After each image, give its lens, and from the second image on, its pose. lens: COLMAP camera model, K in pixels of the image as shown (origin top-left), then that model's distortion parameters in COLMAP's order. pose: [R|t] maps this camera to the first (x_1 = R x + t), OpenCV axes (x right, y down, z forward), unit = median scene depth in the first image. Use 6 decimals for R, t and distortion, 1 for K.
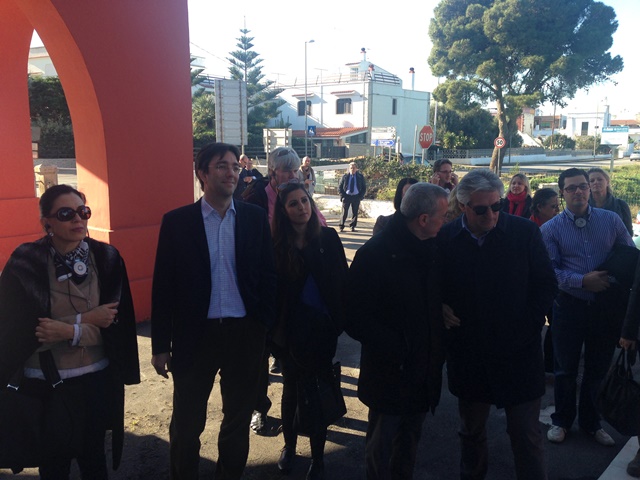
lens RADIAL K [[584.6, 0, 321.2], [0, 584.6, 230.5], [0, 0, 1]] dist [0.175446, -0.322385]
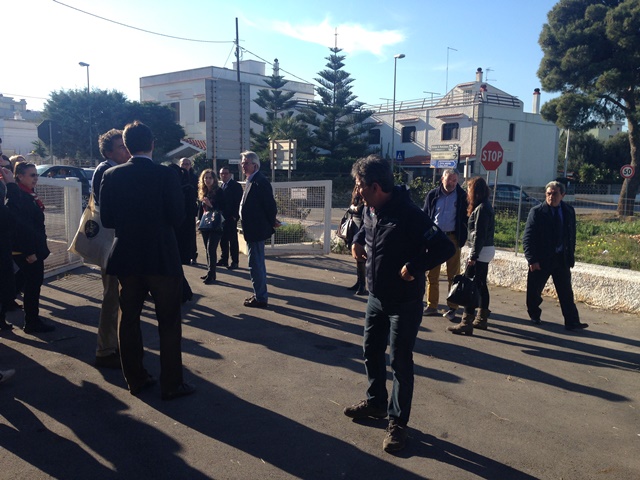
lens RADIAL K [[584.6, 0, 321.2], [0, 584.6, 230.5], [0, 0, 1]] dist [0.175446, -0.322385]
pose [[0.969584, 0.043516, -0.240858, 0.093416], [-0.057481, 0.997030, -0.051257, -0.005601], [0.237912, 0.063543, 0.969206, 0.125422]]
